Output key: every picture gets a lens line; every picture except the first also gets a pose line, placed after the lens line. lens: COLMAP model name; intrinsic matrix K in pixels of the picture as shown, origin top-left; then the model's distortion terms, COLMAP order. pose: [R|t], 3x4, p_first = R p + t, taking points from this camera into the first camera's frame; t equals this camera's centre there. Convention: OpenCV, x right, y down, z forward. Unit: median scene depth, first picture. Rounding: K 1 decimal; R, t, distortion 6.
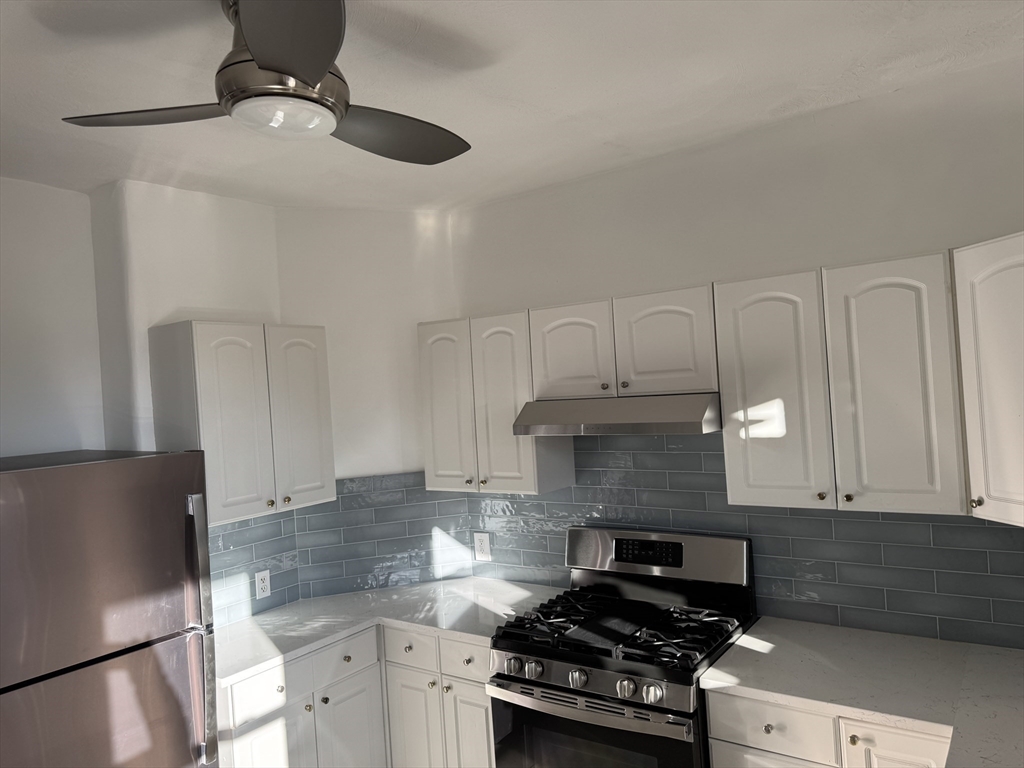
lens RADIAL K [[725.6, 0, 506.7], [0, 725.6, 378.4], [0, 0, 1]] dist [0.106844, -0.170814]
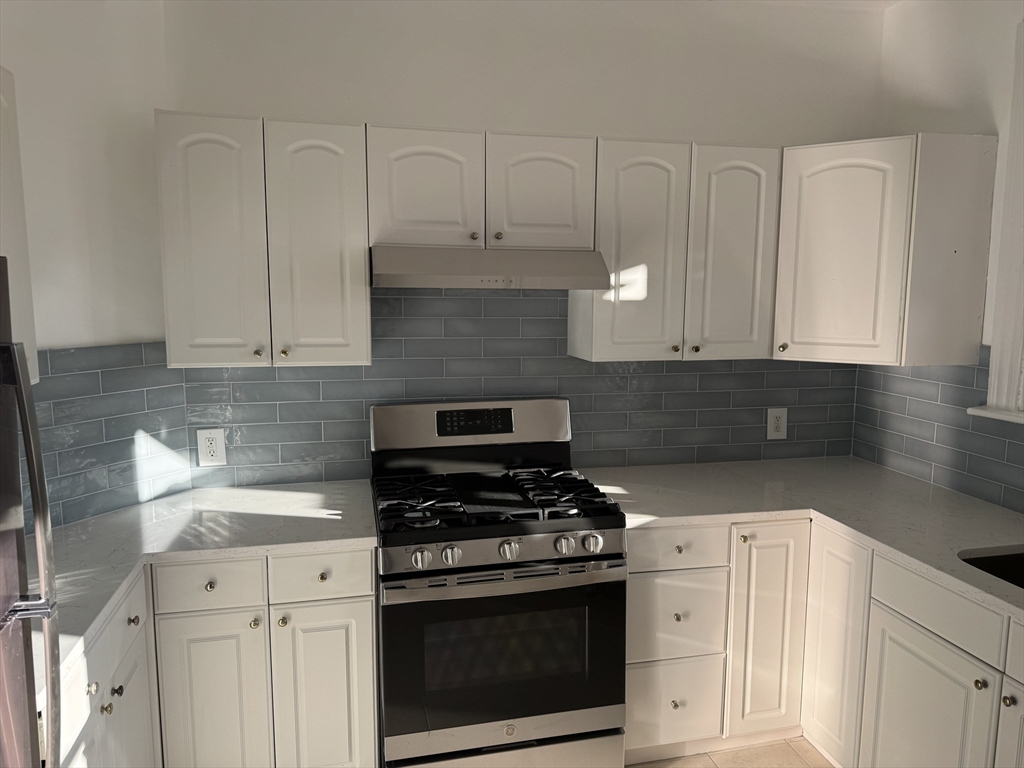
lens RADIAL K [[725.6, 0, 506.7], [0, 725.6, 378.4], [0, 0, 1]] dist [0.106844, -0.170814]
pose [[0.654447, -0.024478, 0.755711, -0.502504], [-0.056252, 0.995130, 0.080947, 0.107769], [-0.754012, -0.095486, 0.649883, 0.381031]]
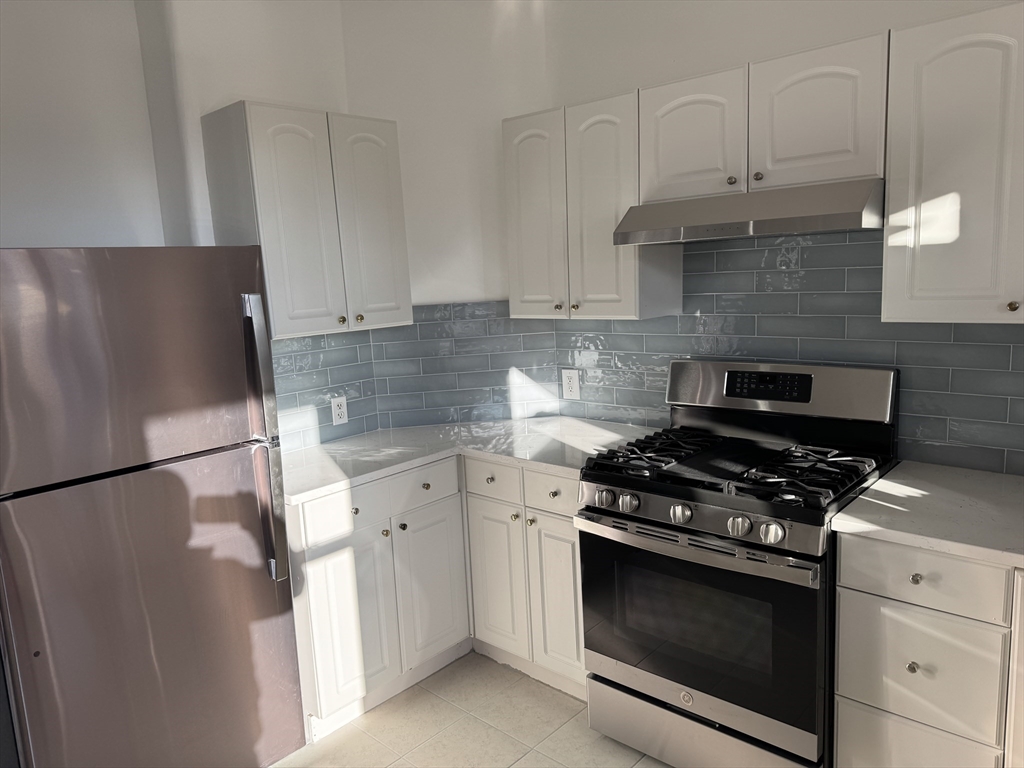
lens RADIAL K [[713.3, 0, 512.0], [0, 713.3, 384.0], [0, 0, 1]] dist [0.127666, -0.205874]
pose [[0.993523, 0.031965, -0.109040, -0.011985], [-0.012571, 0.984648, 0.174101, 0.095186], [0.112931, -0.171603, 0.978672, 0.144392]]
